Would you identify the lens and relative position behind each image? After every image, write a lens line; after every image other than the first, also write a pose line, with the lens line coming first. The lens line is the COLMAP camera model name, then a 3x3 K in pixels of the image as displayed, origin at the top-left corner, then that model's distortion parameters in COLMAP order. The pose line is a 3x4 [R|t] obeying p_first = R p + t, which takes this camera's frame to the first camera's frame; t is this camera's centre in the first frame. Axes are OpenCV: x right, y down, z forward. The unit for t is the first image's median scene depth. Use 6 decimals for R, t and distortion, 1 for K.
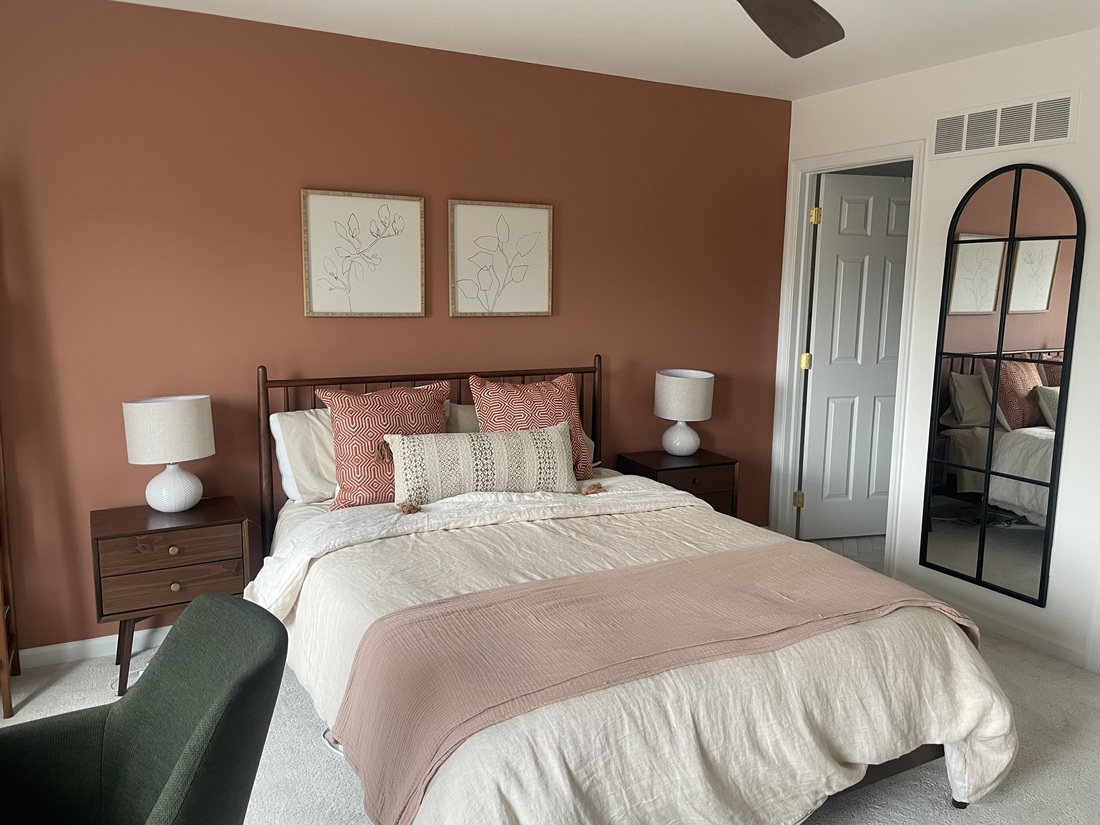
lens RADIAL K [[832.6, 0, 554.5], [0, 832.6, 404.7], [0, 0, 1]] dist [0.085404, -0.123589]
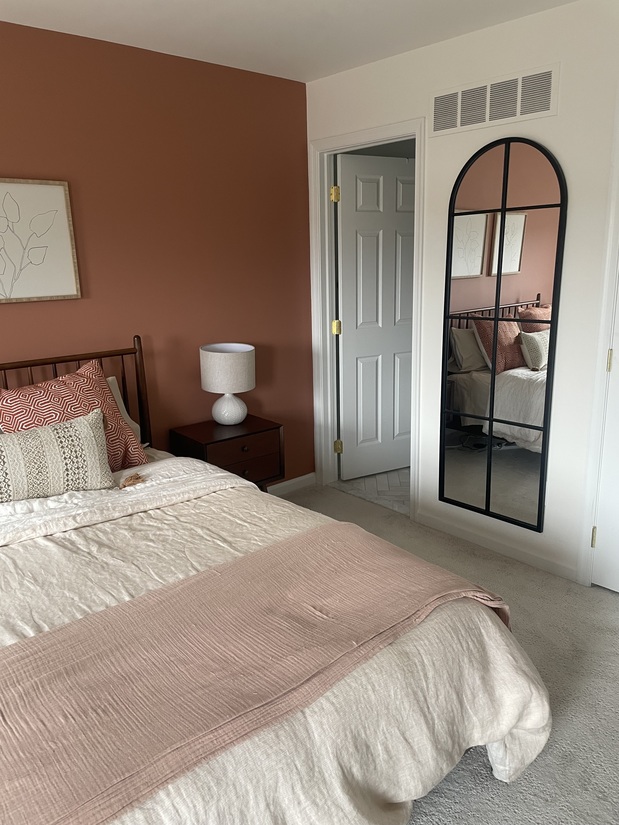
lens RADIAL K [[624.5, 0, 315.3], [0, 624.5, 410.1], [0, 0, 1]] dist [0.085404, -0.123589]
pose [[0.968717, -0.092329, 0.230352, 0.092203], [0.070866, 0.992482, 0.099783, -0.037263], [-0.237833, -0.080337, 0.967978, 0.246227]]
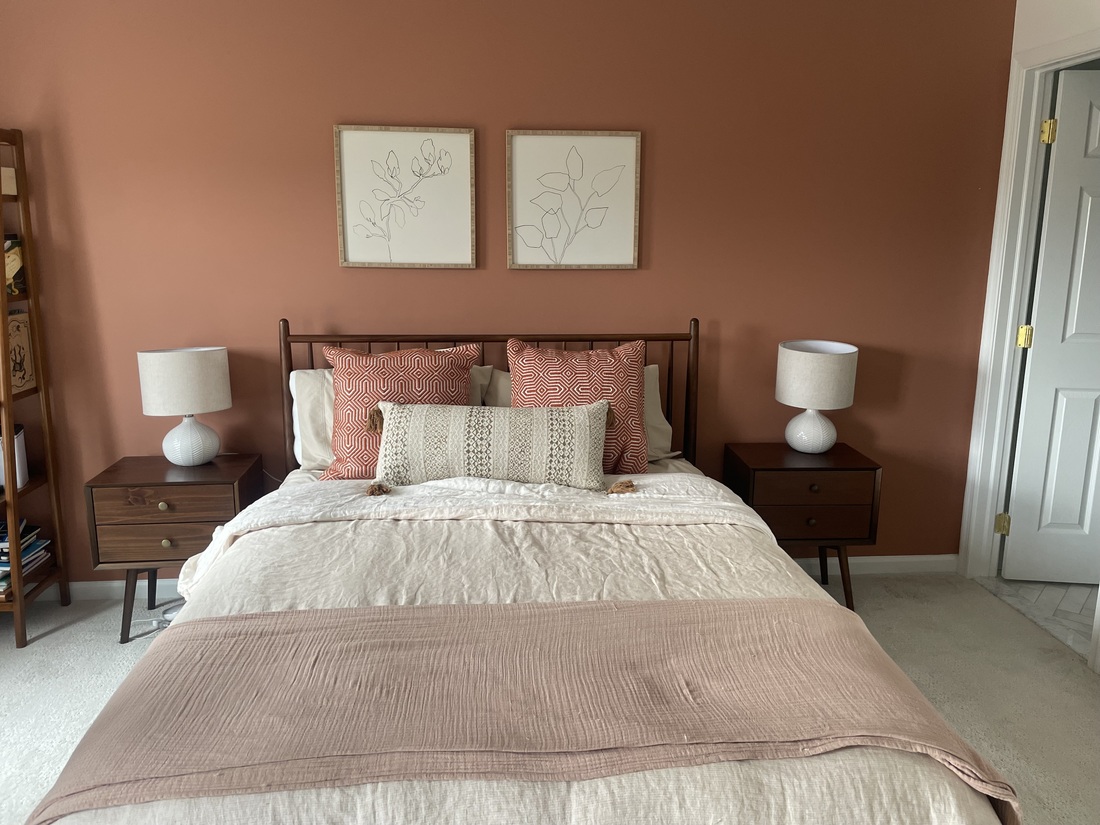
lens RADIAL K [[832.6, 0, 558.4], [0, 832.6, 402.8], [0, 0, 1]] dist [0.085404, -0.123589]
pose [[0.924193, 0.068671, -0.375702, 0.281905], [-0.051641, 0.997138, 0.055226, -0.019949], [0.378419, -0.031638, 0.925094, 0.240223]]
